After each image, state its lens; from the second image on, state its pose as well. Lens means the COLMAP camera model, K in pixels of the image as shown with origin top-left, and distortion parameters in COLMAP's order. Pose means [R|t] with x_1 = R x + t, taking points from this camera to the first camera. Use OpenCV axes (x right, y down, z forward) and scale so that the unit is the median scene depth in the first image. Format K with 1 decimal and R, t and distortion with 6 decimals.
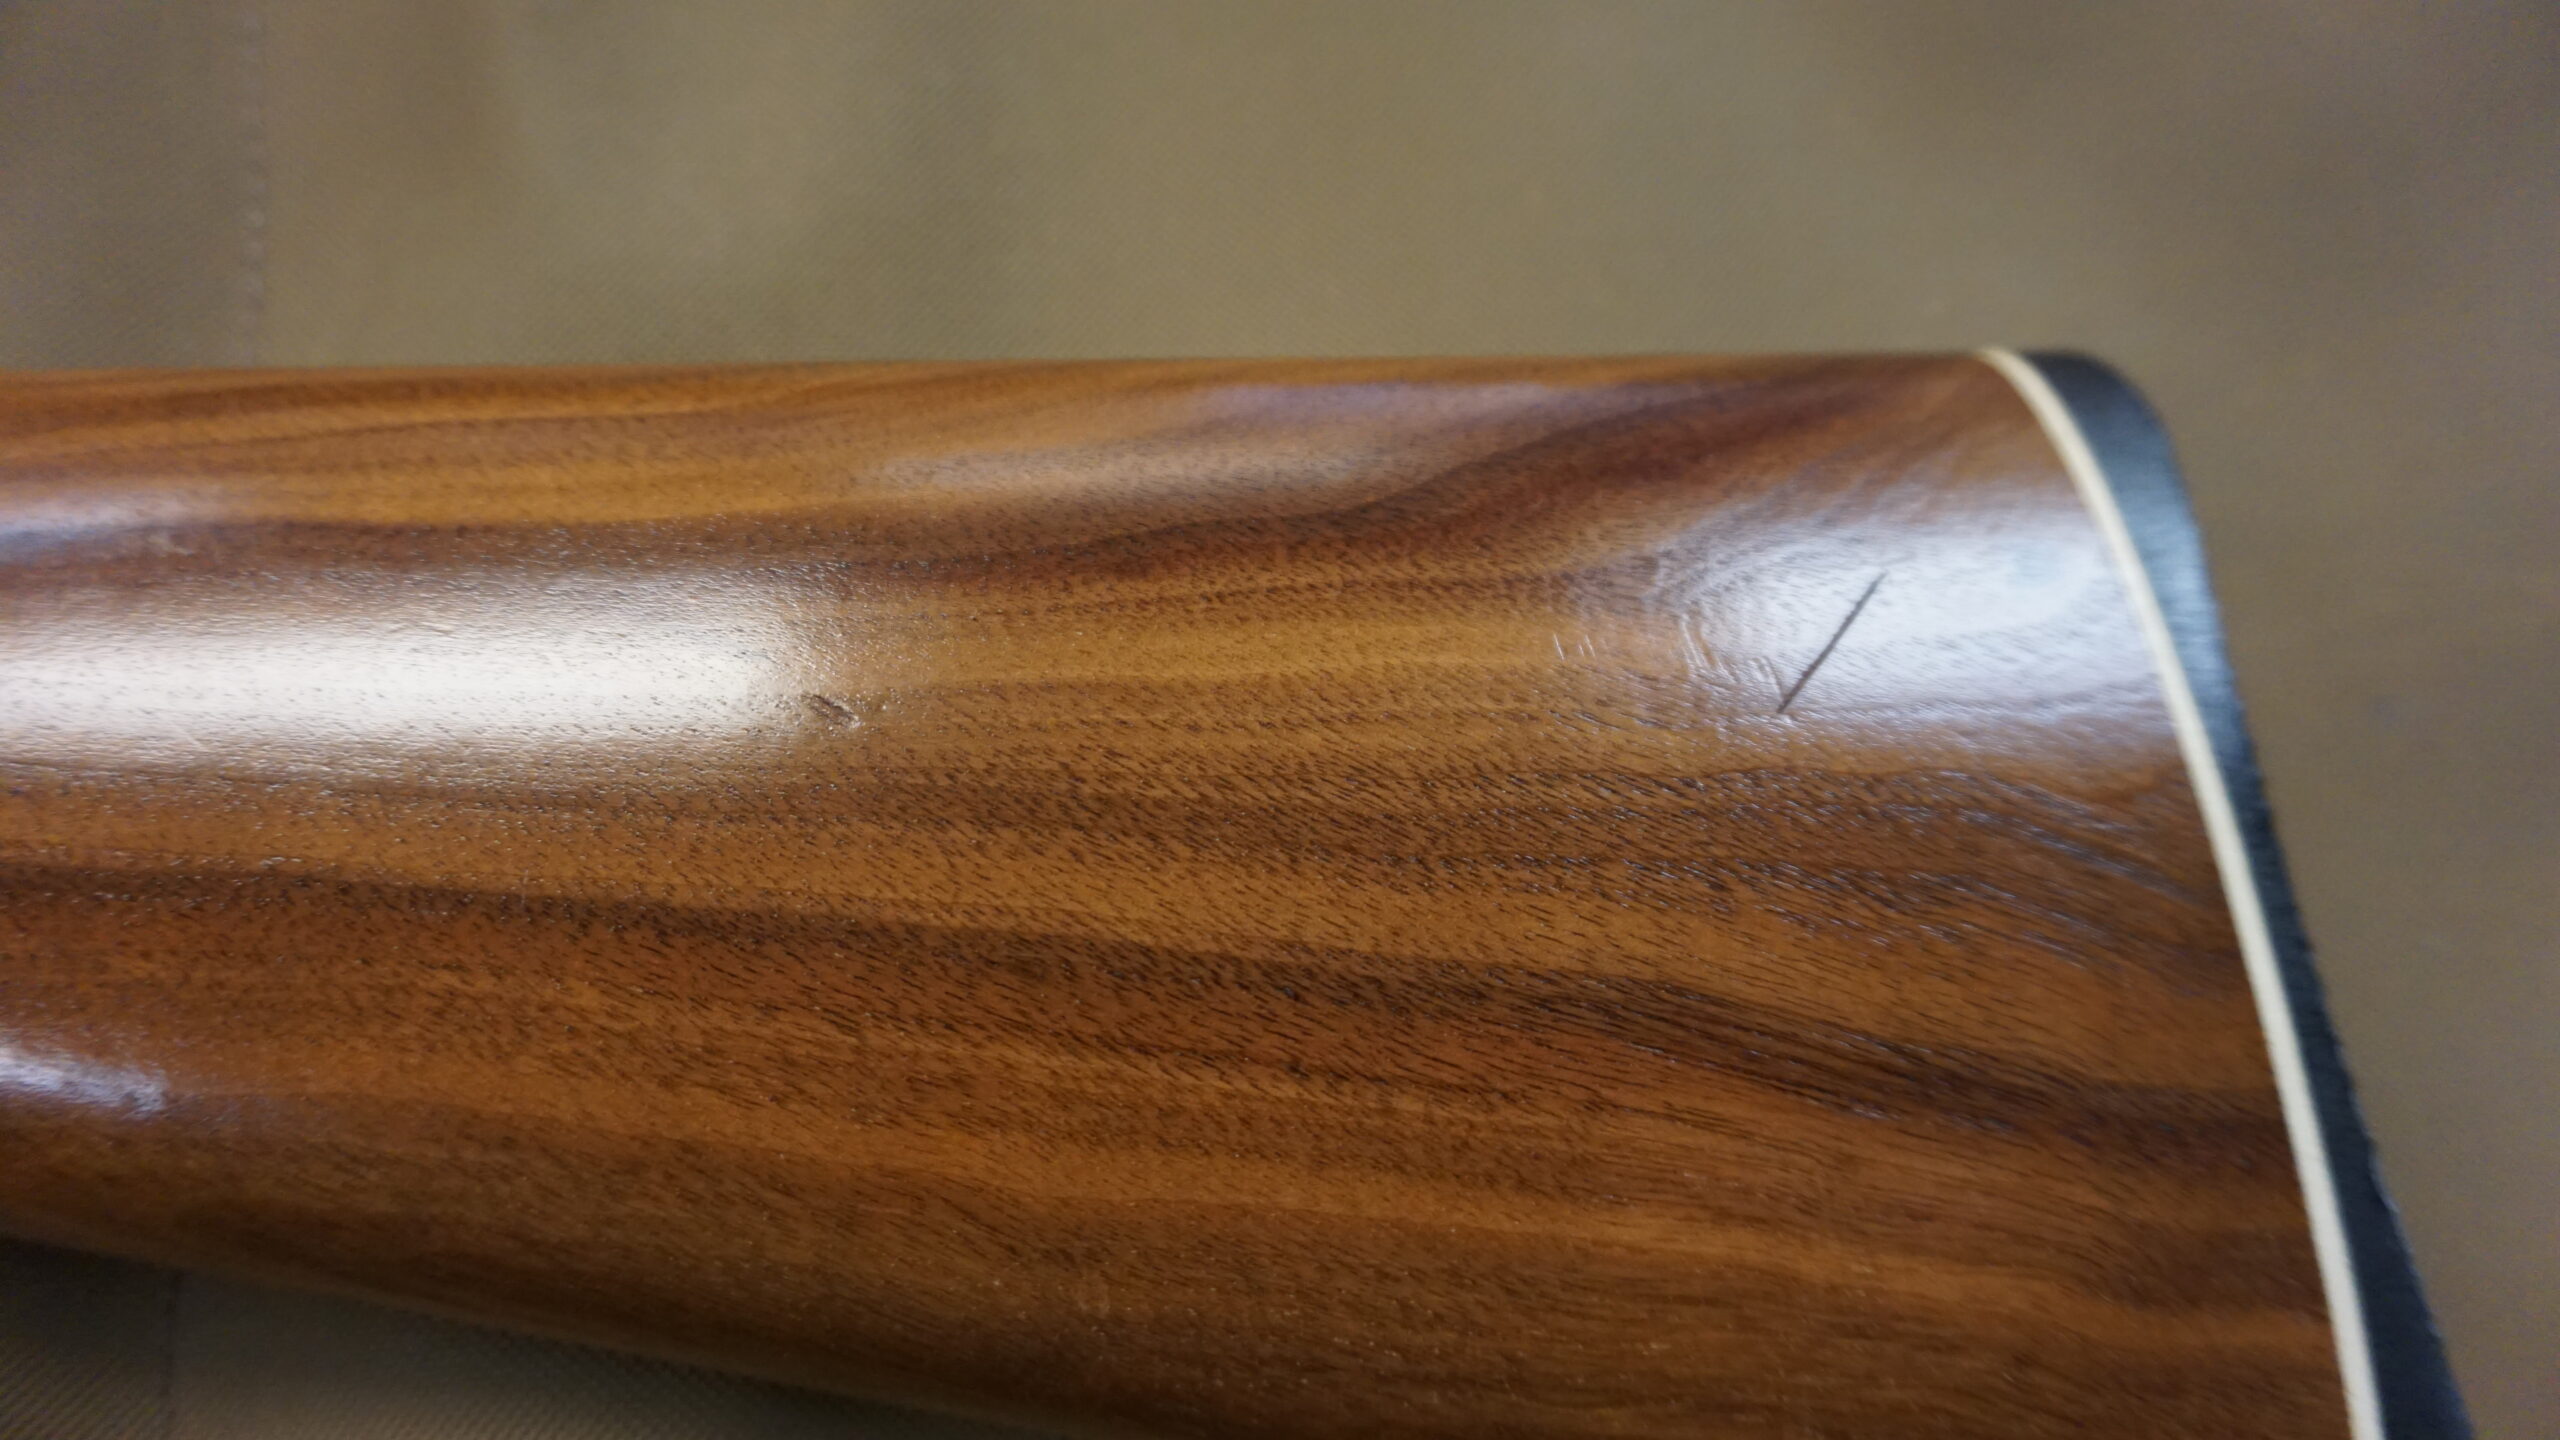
lens RADIAL K [[1779.5, 0, 1332.6], [0, 1779.5, 687.4], [0, 0, 1]] dist [-0.030103, 0.014206]
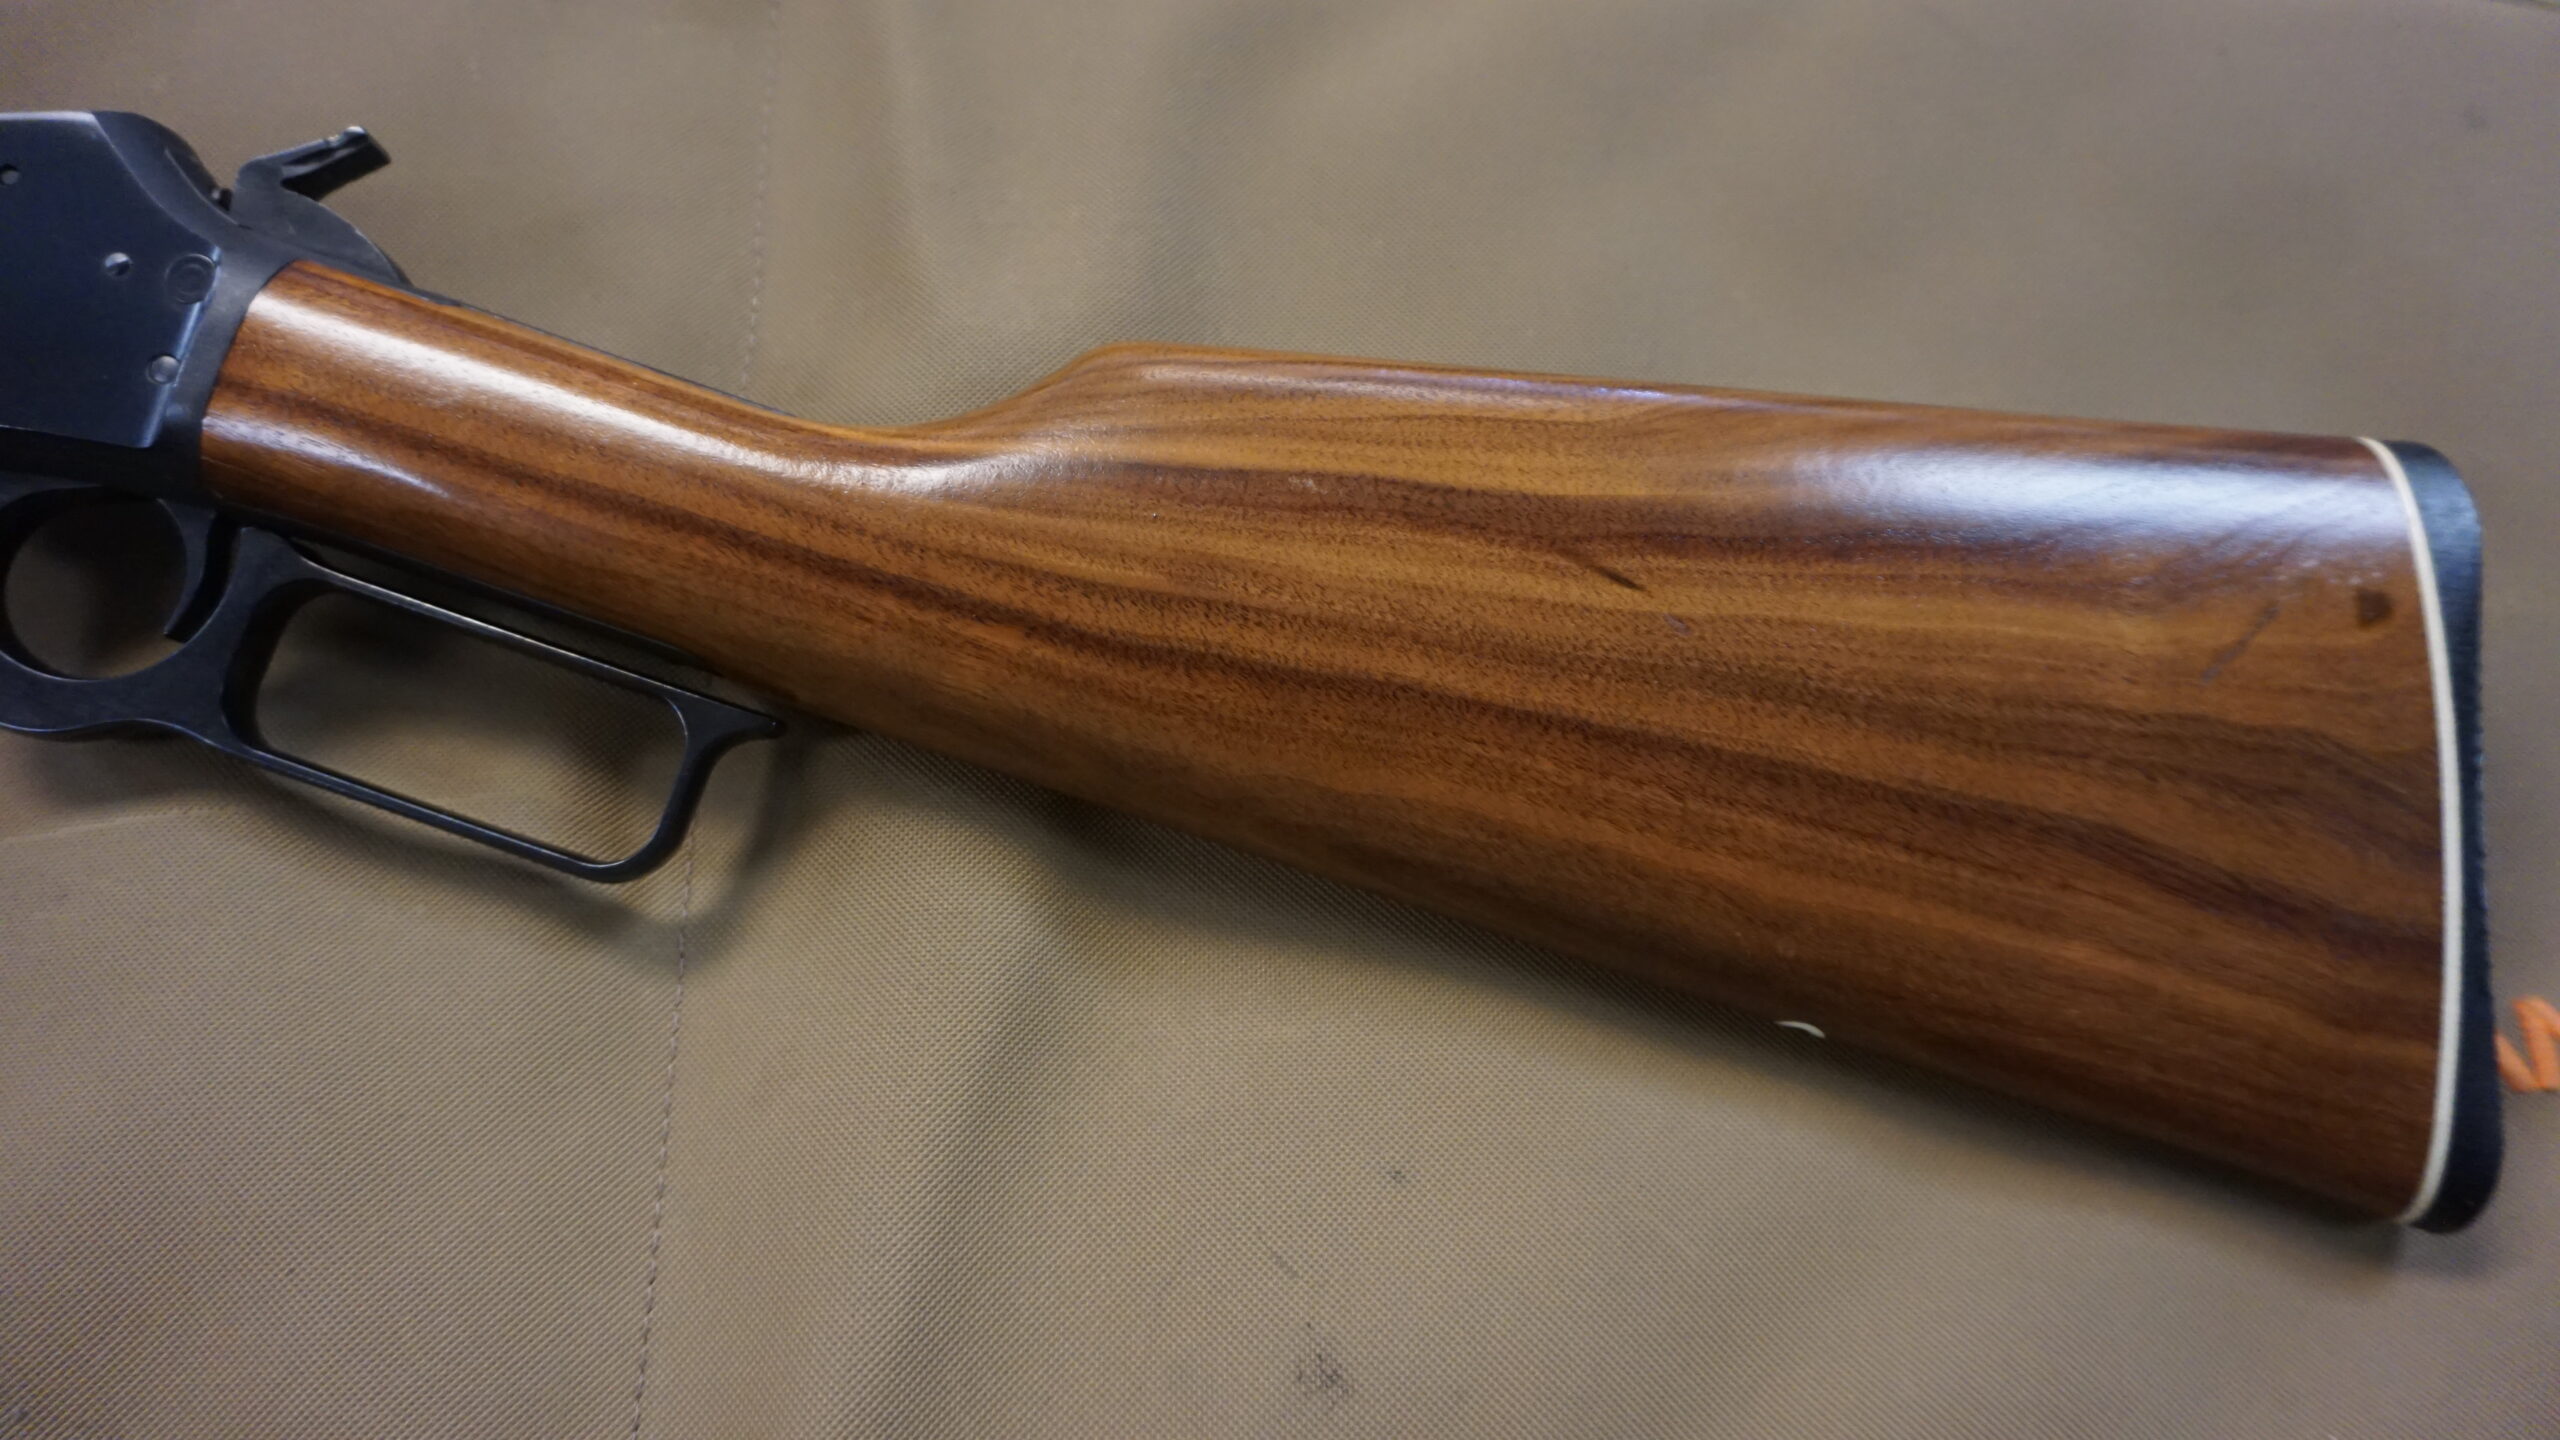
lens RADIAL K [[1779.5, 0, 1273.5], [0, 1779.5, 711.9], [0, 0, 1]] dist [-0.030103, 0.014206]
pose [[0.987936, 0.128317, -0.086707, -0.538437], [-0.103096, 0.962726, 0.250058, -0.322882], [0.115562, -0.238102, 0.964341, -0.852288]]
